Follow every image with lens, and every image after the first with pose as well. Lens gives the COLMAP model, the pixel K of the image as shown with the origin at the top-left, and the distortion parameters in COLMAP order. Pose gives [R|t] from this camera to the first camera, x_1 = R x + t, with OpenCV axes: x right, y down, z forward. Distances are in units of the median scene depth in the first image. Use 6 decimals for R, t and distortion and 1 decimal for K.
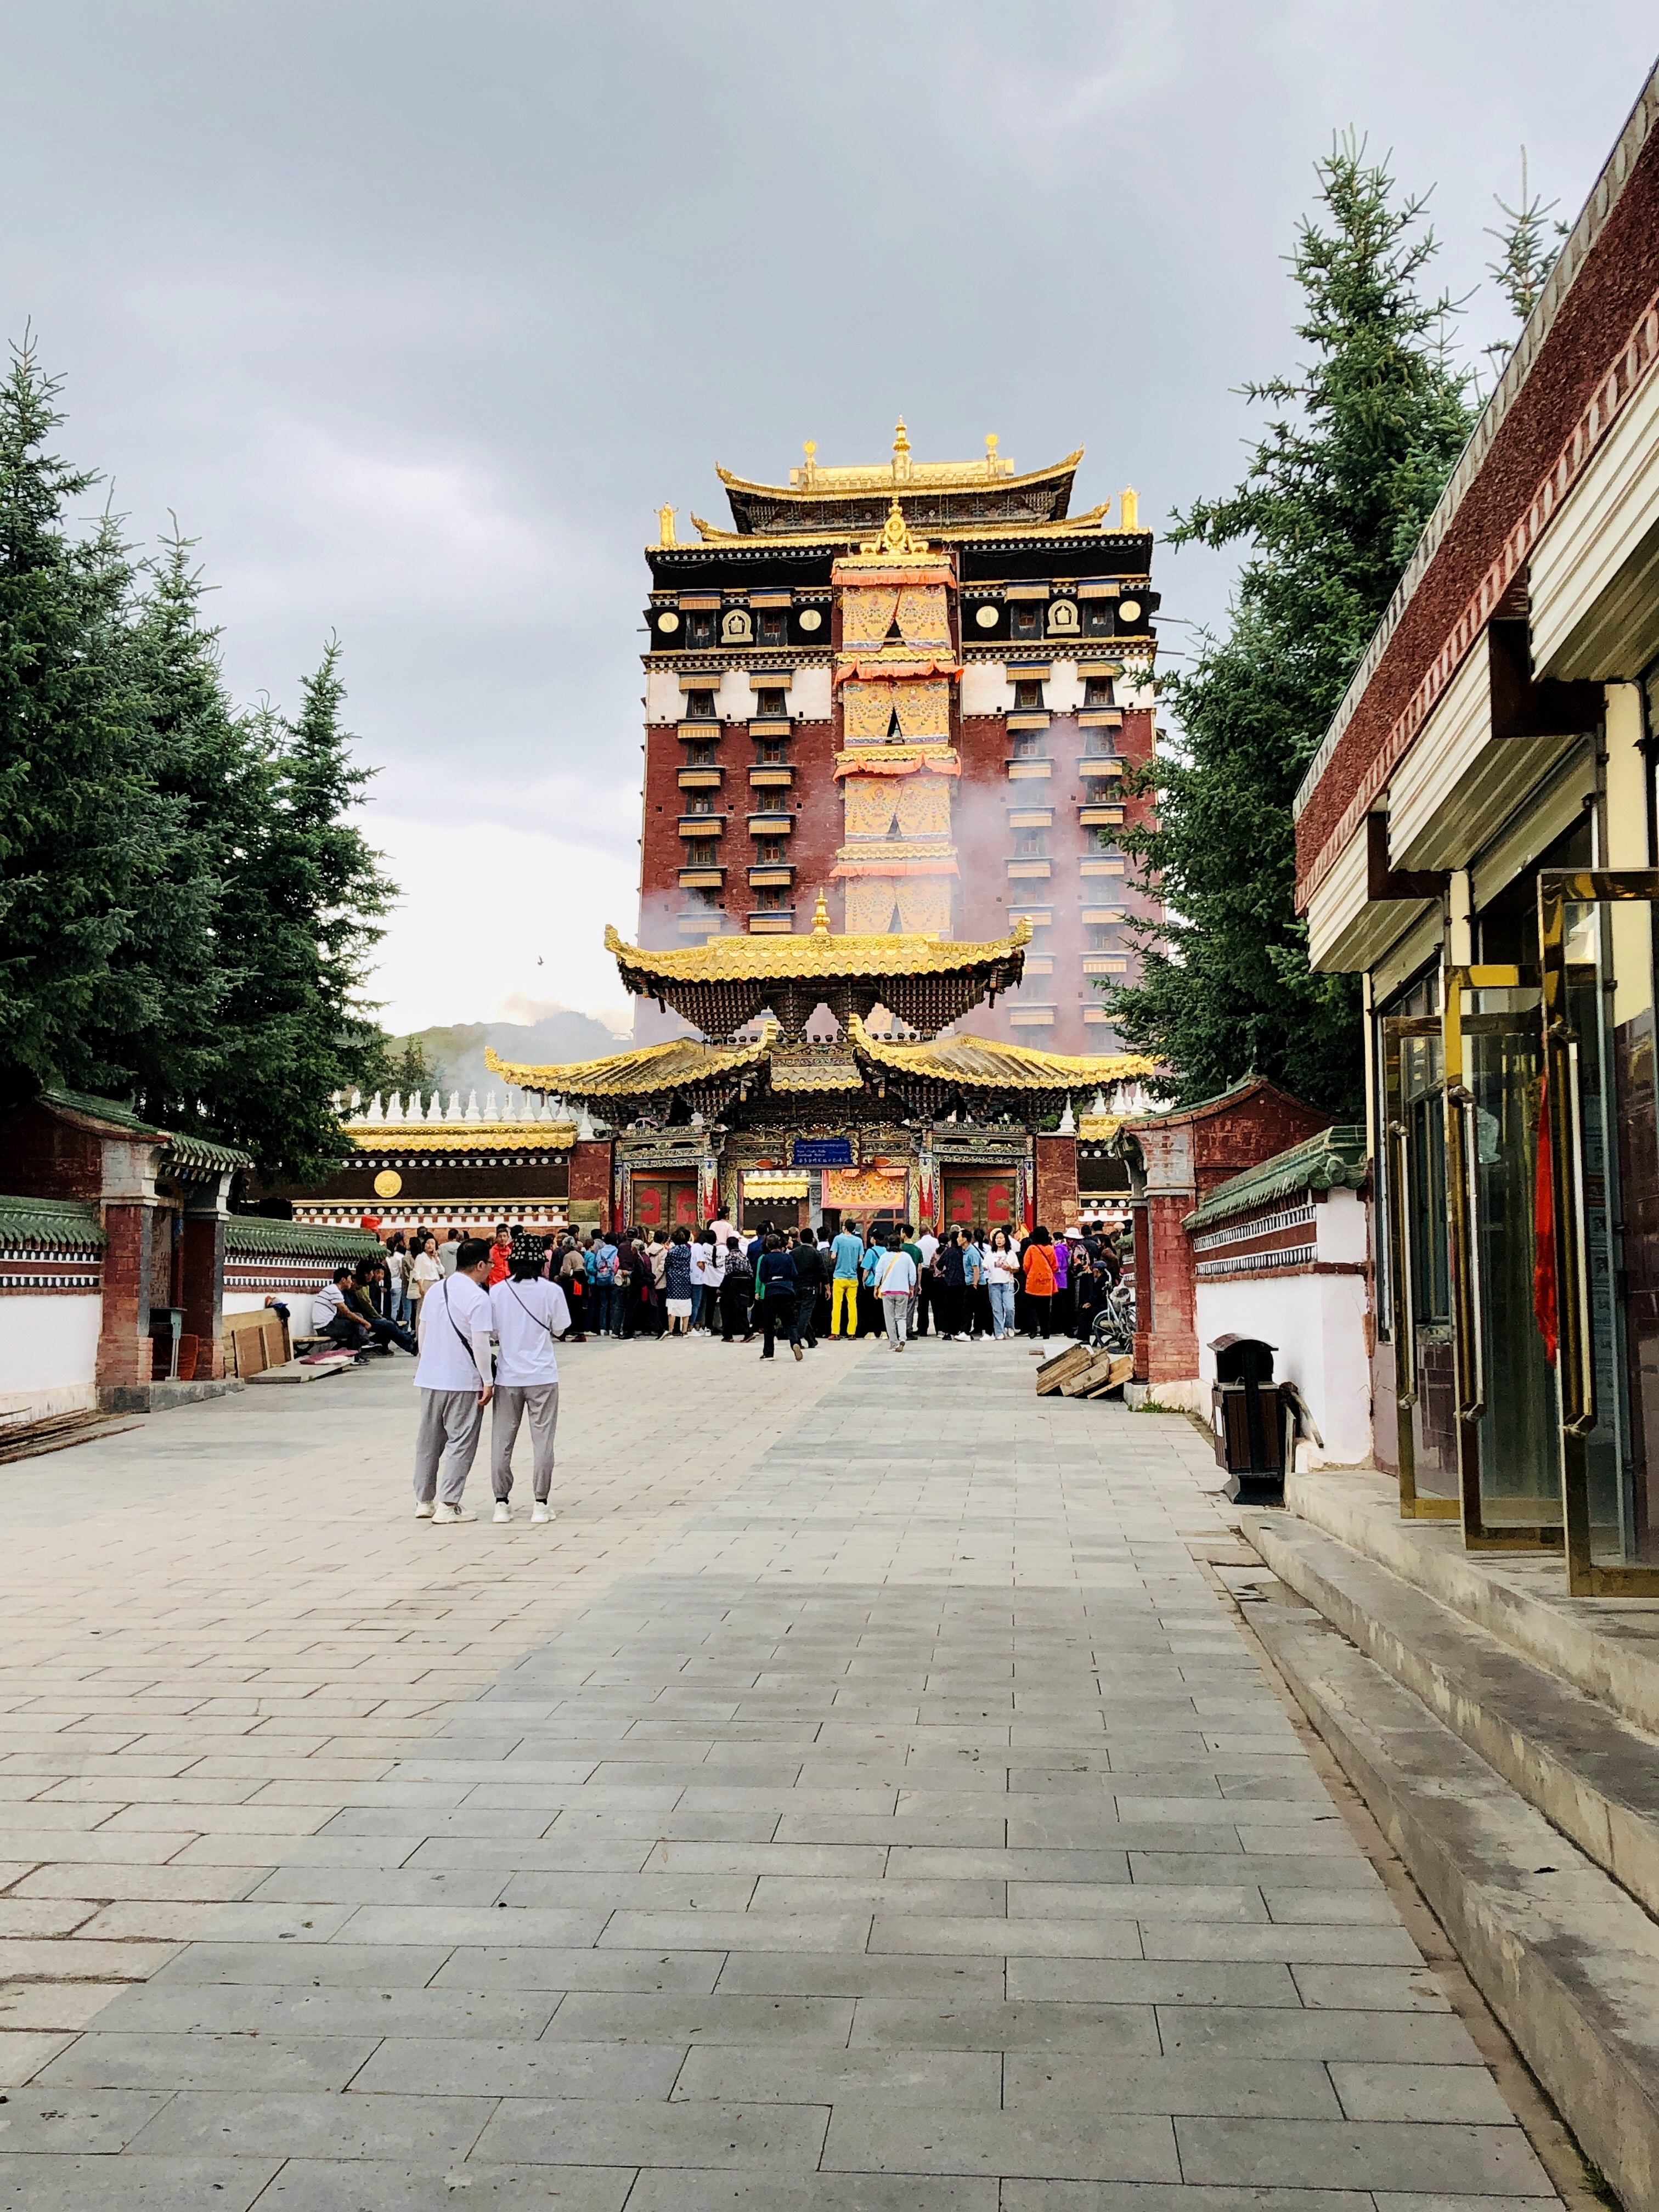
lens RADIAL K [[2359.6, 0, 856.2], [0, 2359.6, 1112.1], [0, 0, 1]] dist [0.220738, 0.000000]
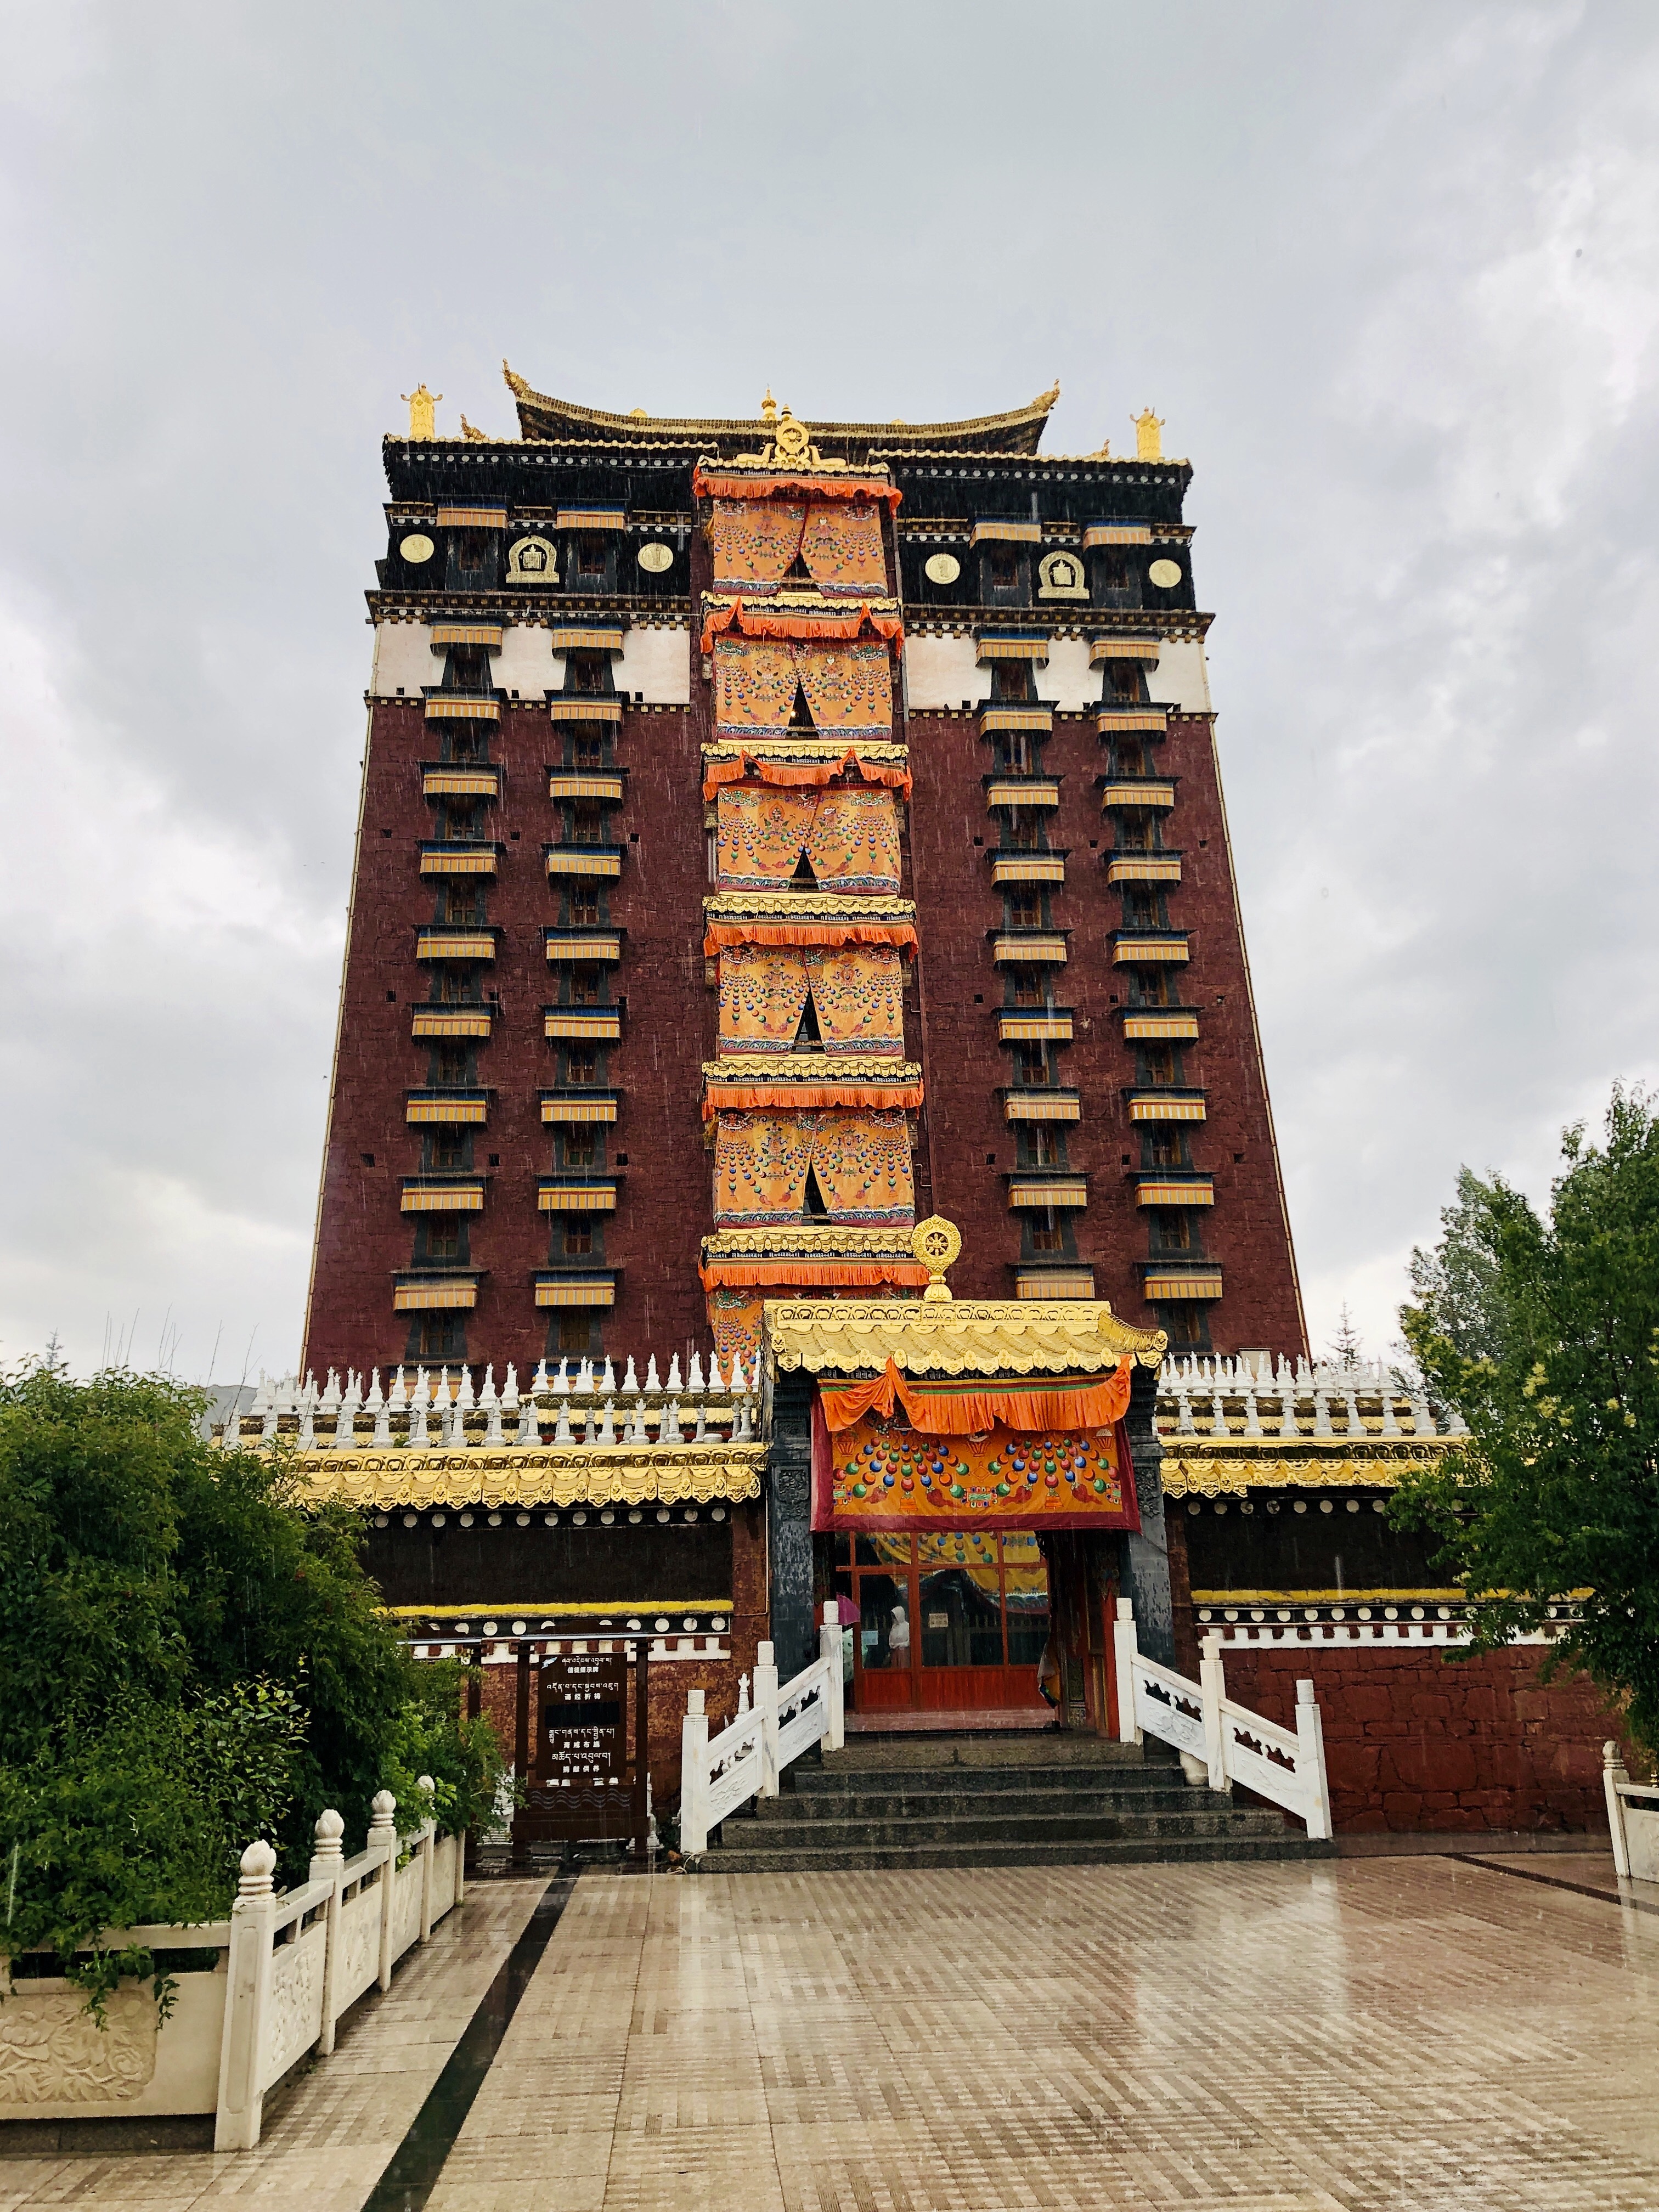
lens RADIAL K [[1828.8, 0, 850.4], [0, 1828.8, 1099.9], [0, 0, 1]] dist [0.042406, -0.020337]
pose [[0.987155, 0.030255, 0.156873, -0.051119], [0.002514, 0.978842, -0.204602, 0.033788], [-0.159744, 0.202369, 0.966193, 0.727756]]
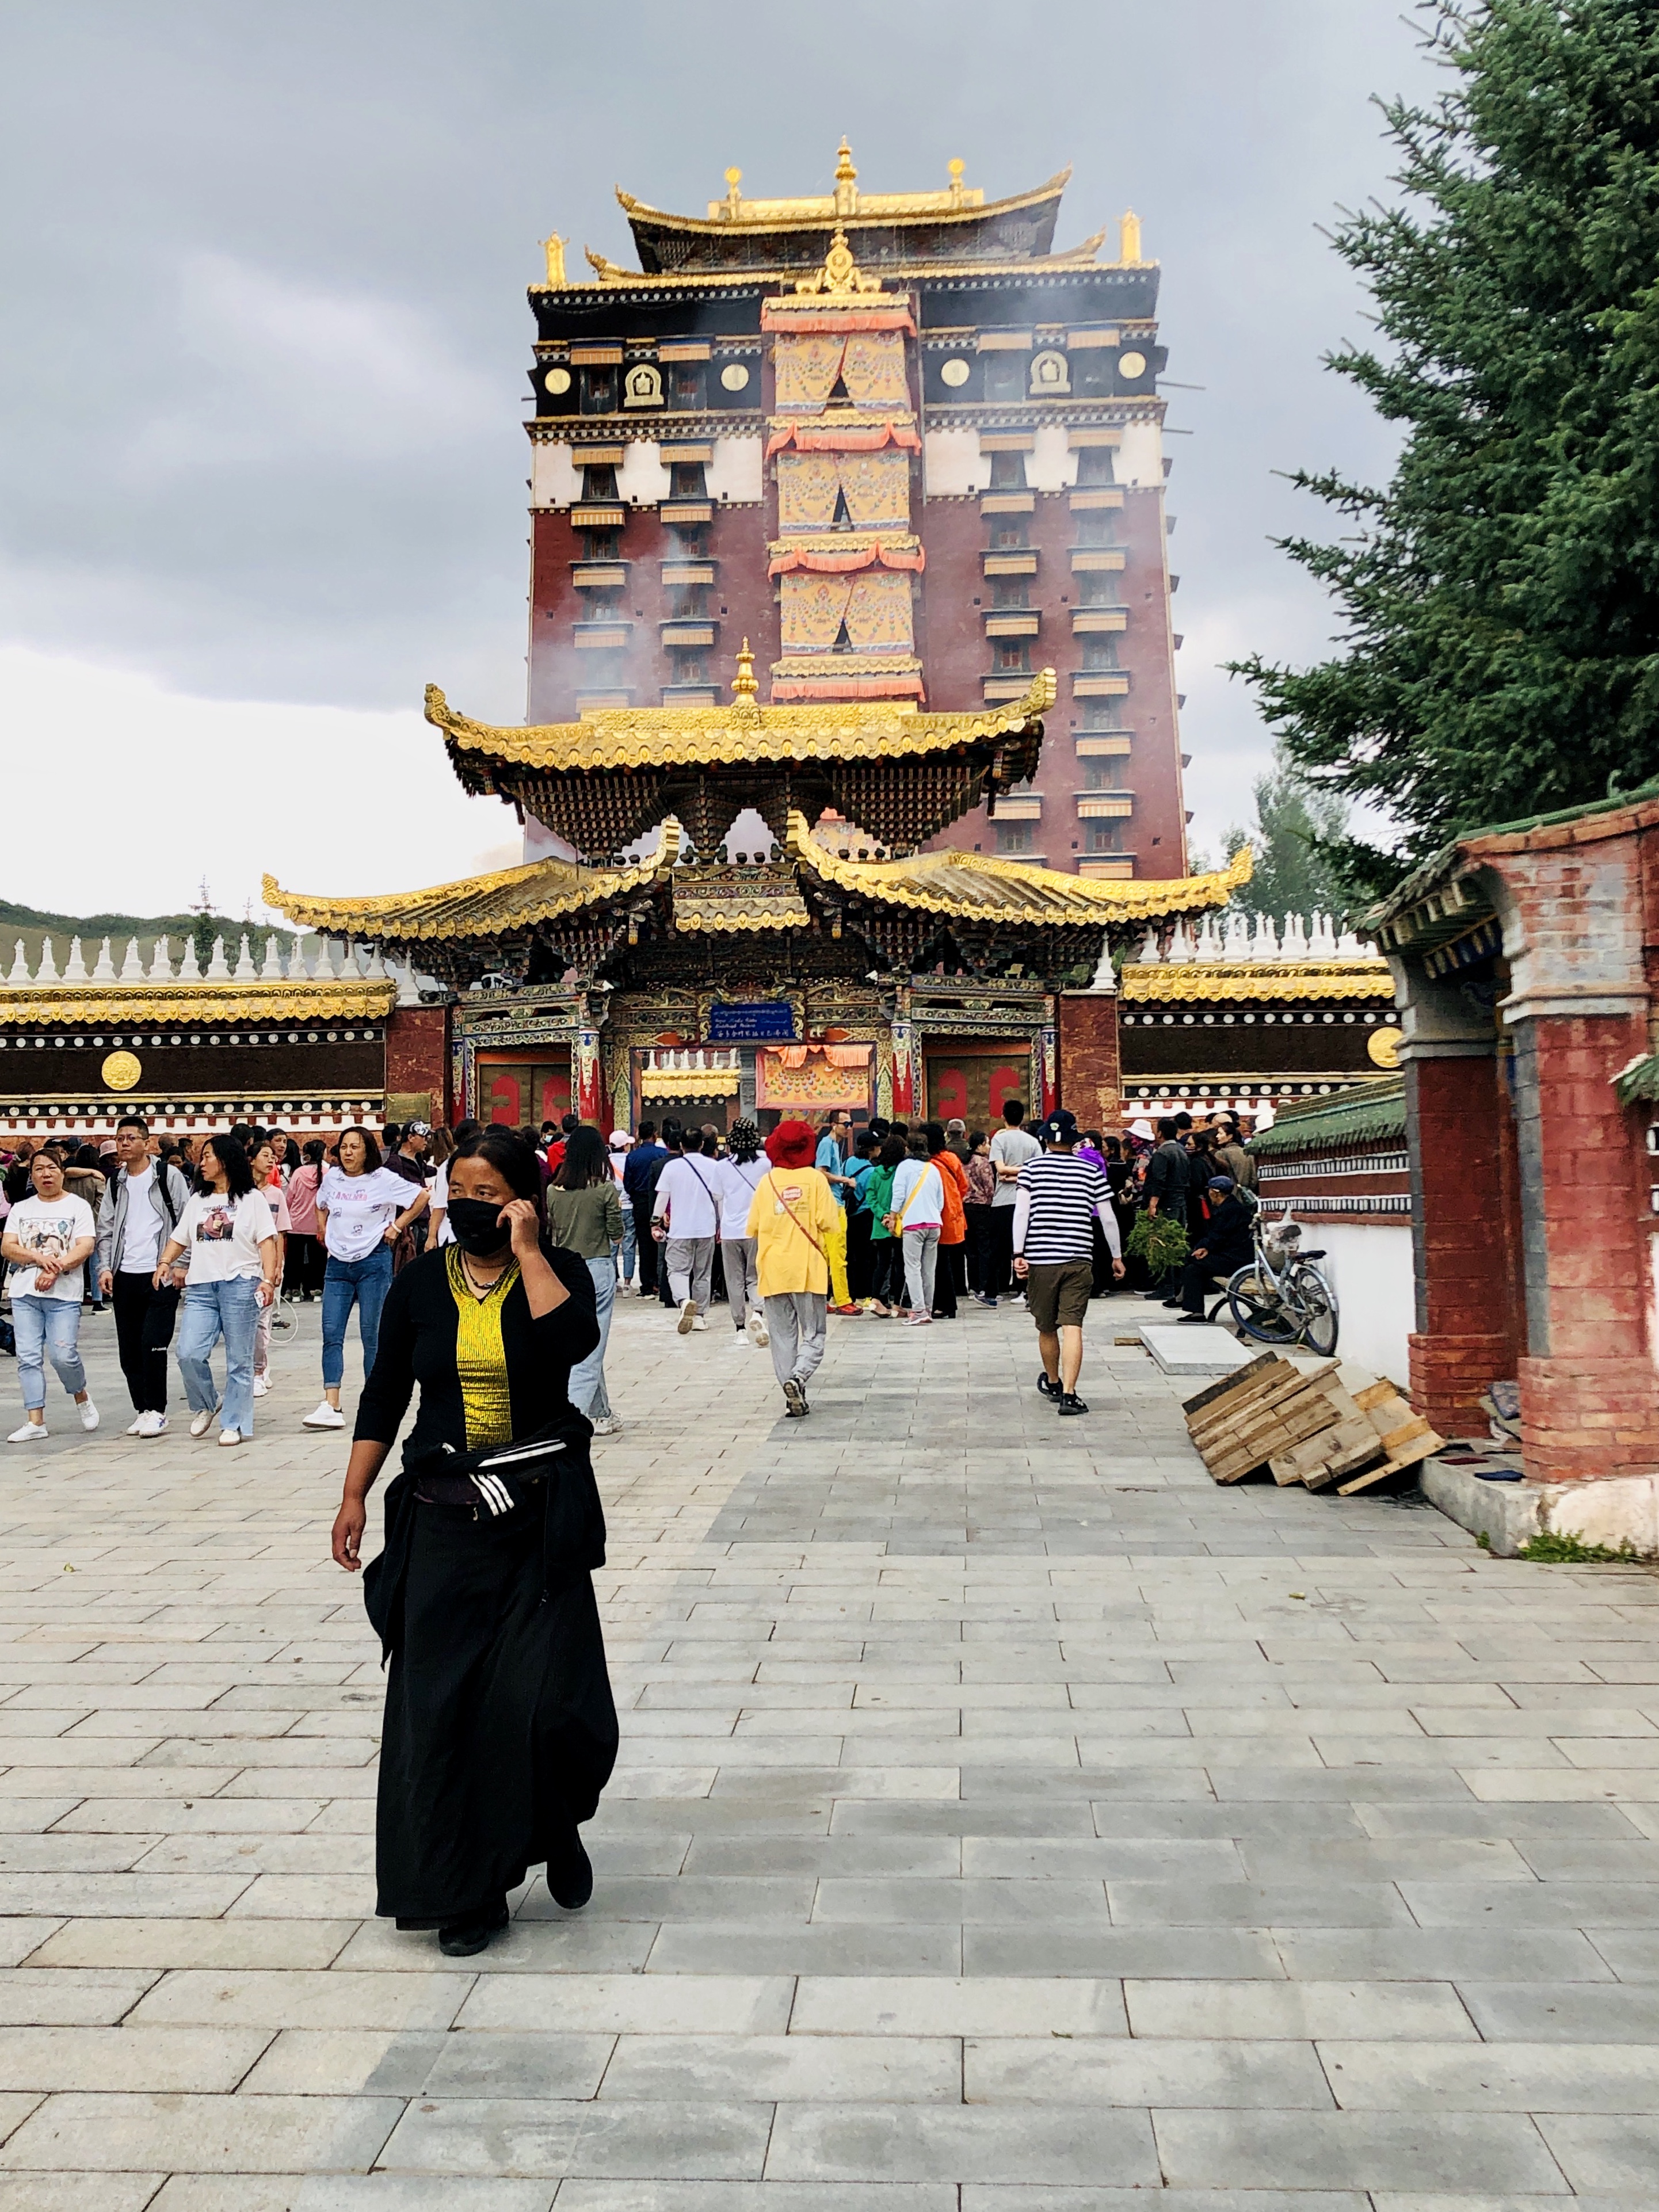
lens RADIAL K [[2446.6, 0, 868.9], [0, 2446.6, 1212.7], [0, 0, 1]] dist [0.027293, 0.000000]
pose [[0.999555, -0.010260, 0.028001, -0.000361], [0.008016, 0.996836, 0.079079, 0.011609], [-0.028724, -0.078820, 0.996475, 0.196529]]
